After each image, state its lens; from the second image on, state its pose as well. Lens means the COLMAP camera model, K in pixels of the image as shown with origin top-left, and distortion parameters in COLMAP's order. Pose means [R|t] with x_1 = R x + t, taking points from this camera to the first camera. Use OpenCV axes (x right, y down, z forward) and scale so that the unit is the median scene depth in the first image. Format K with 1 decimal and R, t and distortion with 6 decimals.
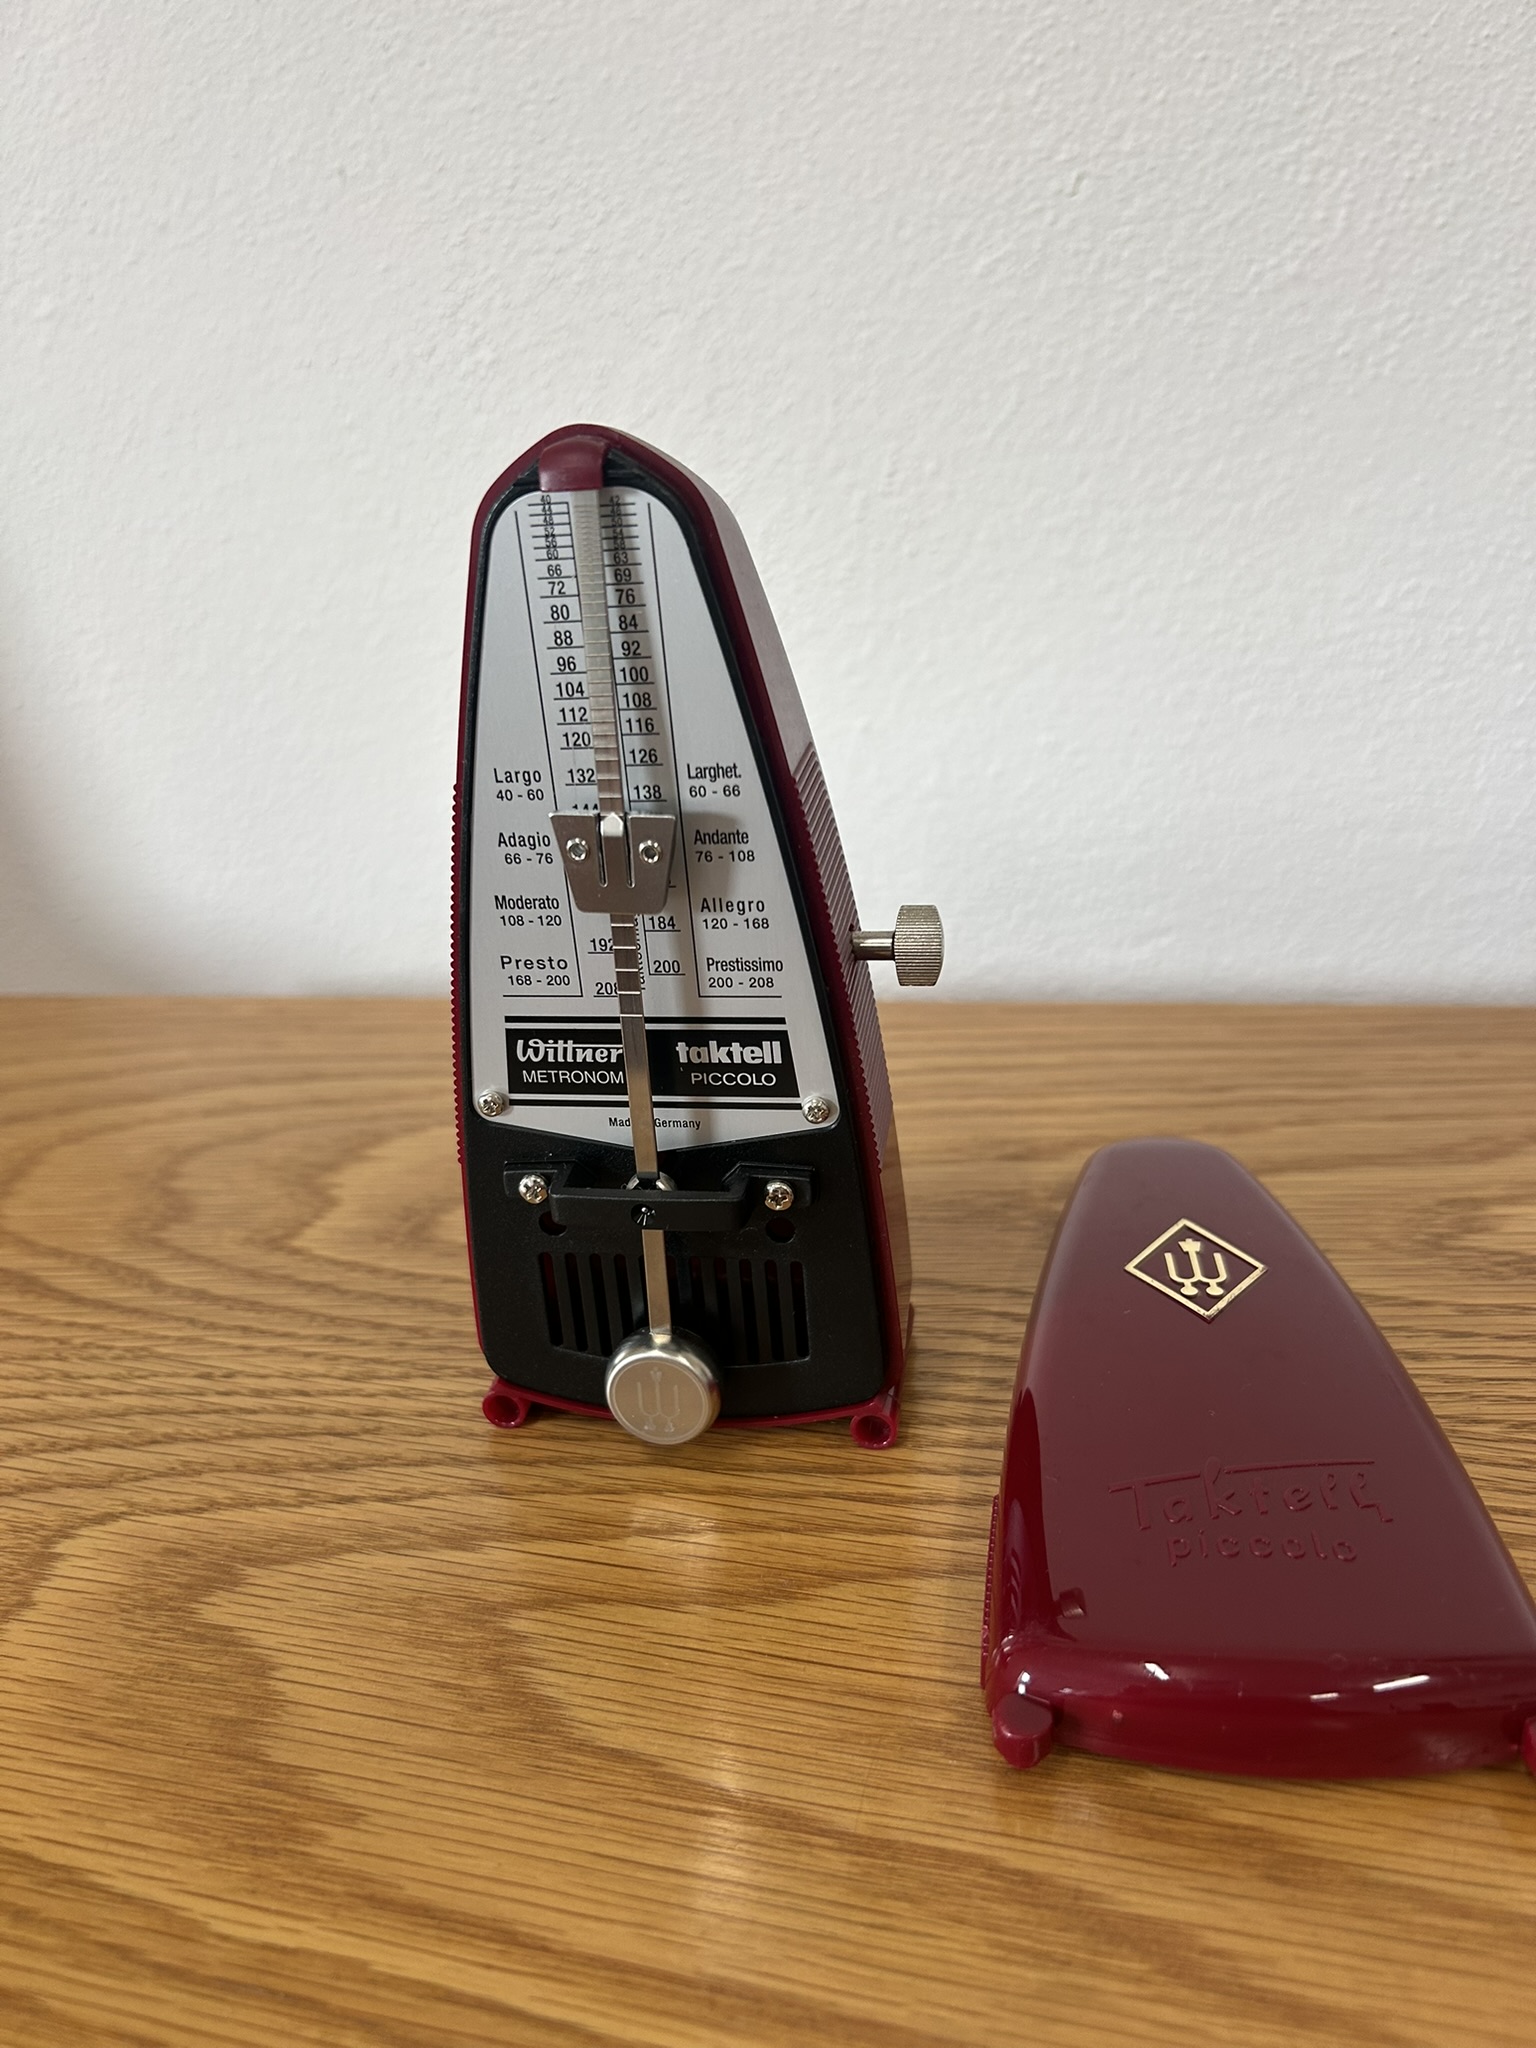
lens RADIAL K [[1560.2, 0, 777.1], [0, 1560.2, 1000.1], [0, 0, 1]] dist [0.026872, -0.044047]
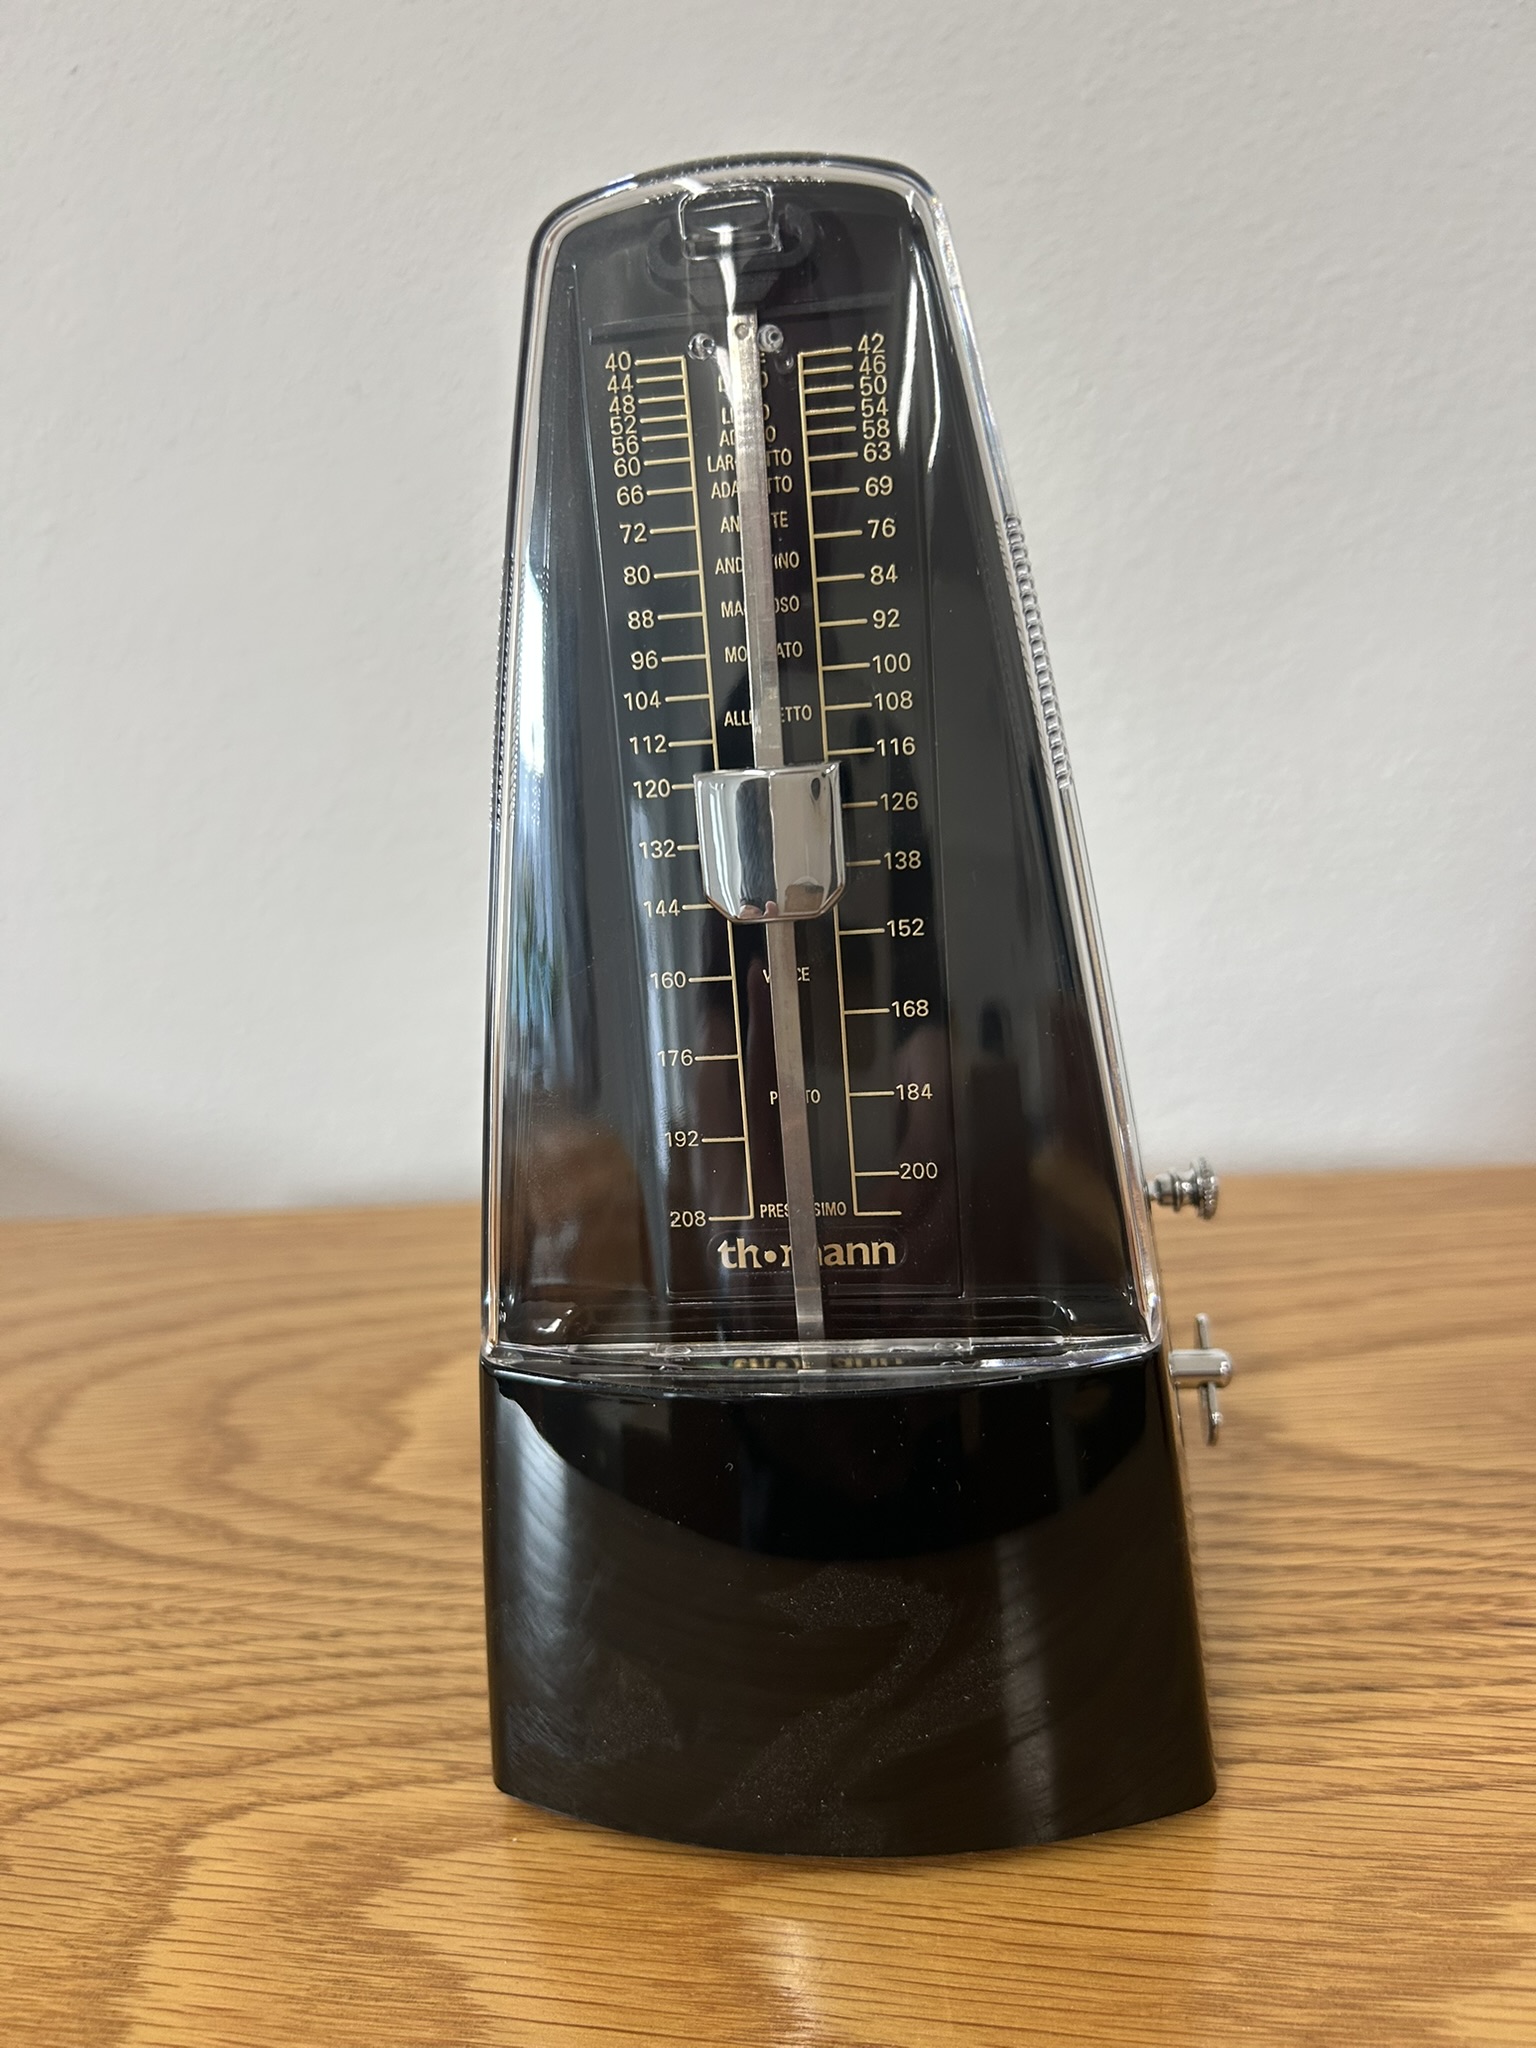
lens RADIAL K [[1560.2, 0, 765.6], [0, 1560.2, 1005.8], [0, 0, 1]] dist [0.026872, -0.044047]
pose [[0.996778, -0.038230, 0.070510, -0.115807], [0.045455, 0.993549, -0.103897, -0.016531], [-0.066083, 0.106767, 0.992086, 0.021112]]
